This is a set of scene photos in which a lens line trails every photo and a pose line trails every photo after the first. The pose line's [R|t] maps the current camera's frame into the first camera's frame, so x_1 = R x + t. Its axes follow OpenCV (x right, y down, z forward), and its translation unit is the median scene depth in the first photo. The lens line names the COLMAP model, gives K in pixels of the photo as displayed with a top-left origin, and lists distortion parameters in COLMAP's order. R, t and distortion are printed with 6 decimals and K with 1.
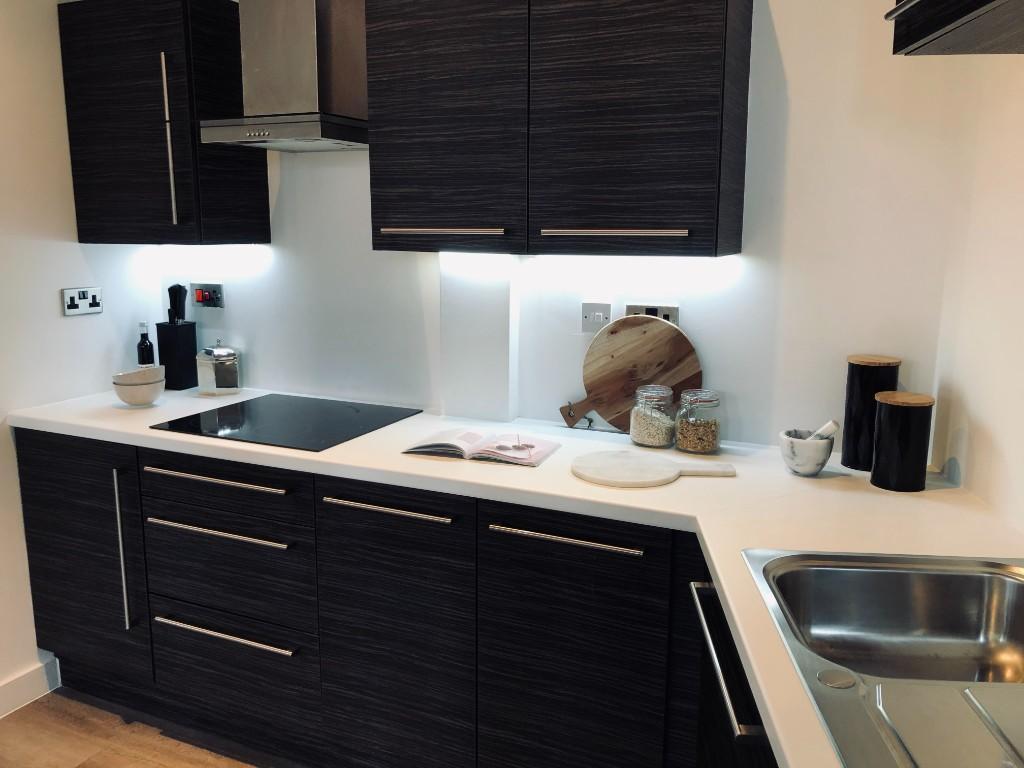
lens RADIAL K [[841.4, 0, 513.2], [0, 841.4, 384.6], [0, 0, 1]] dist [0.023591, 0.013365]
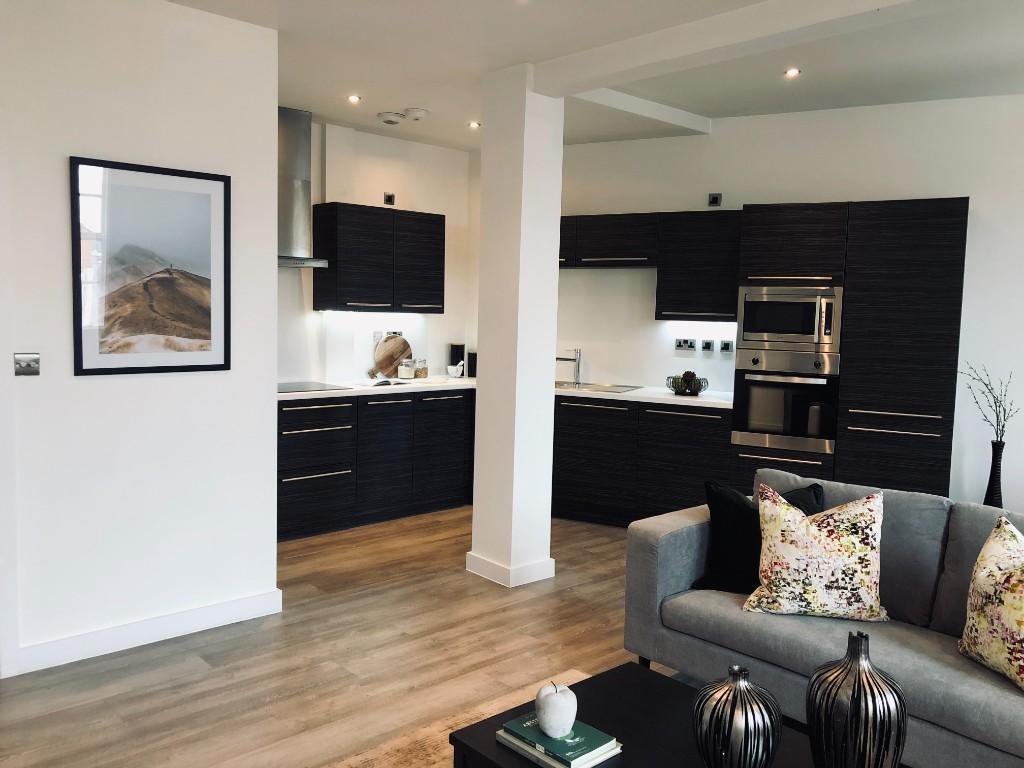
lens RADIAL K [[841.4, 0, 509.4], [0, 841.4, 384.8], [0, 0, 1]] dist [0.023591, 0.013365]
pose [[0.353061, -0.070972, 0.932904, -2.328991], [0.136811, 0.990317, 0.023563, 0.069402], [-0.925543, 0.119313, 0.359352, -0.341747]]
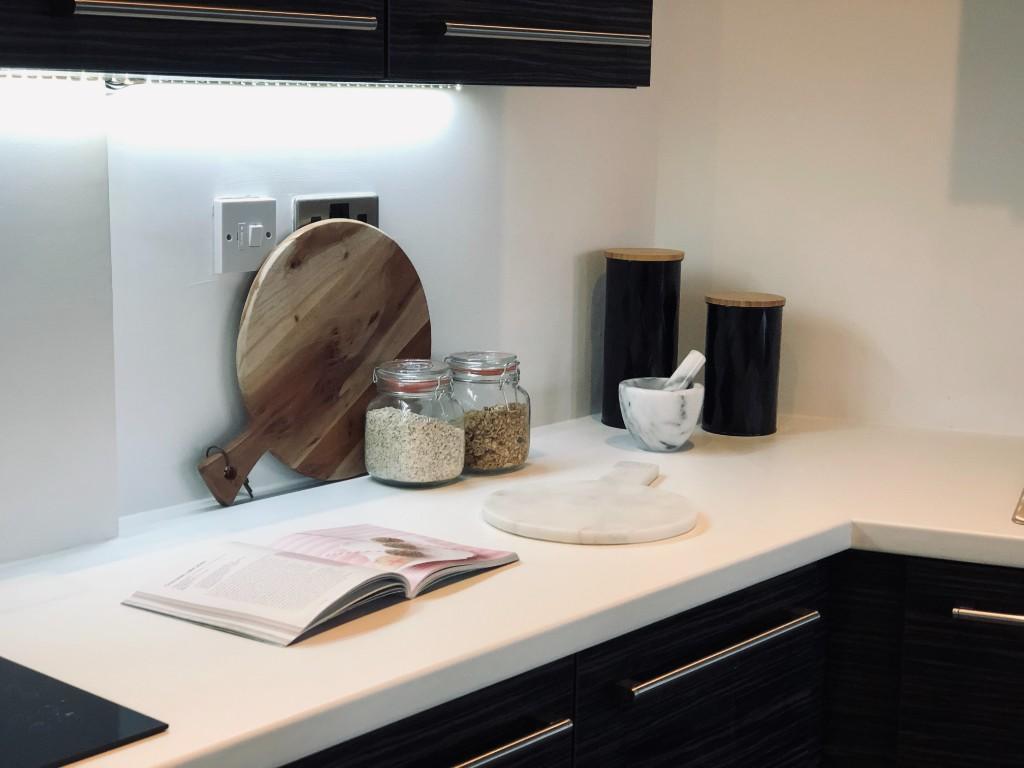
lens RADIAL K [[1705.2, 0, 512.7], [0, 1705.2, 383.2], [0, 0, 1]] dist [-0.117283, 0.000000]
pose [[0.223907, -0.153788, 0.962401, -0.732319], [0.160827, 0.979765, 0.119146, -0.089704], [-0.961249, 0.128102, 0.244109, 0.689076]]
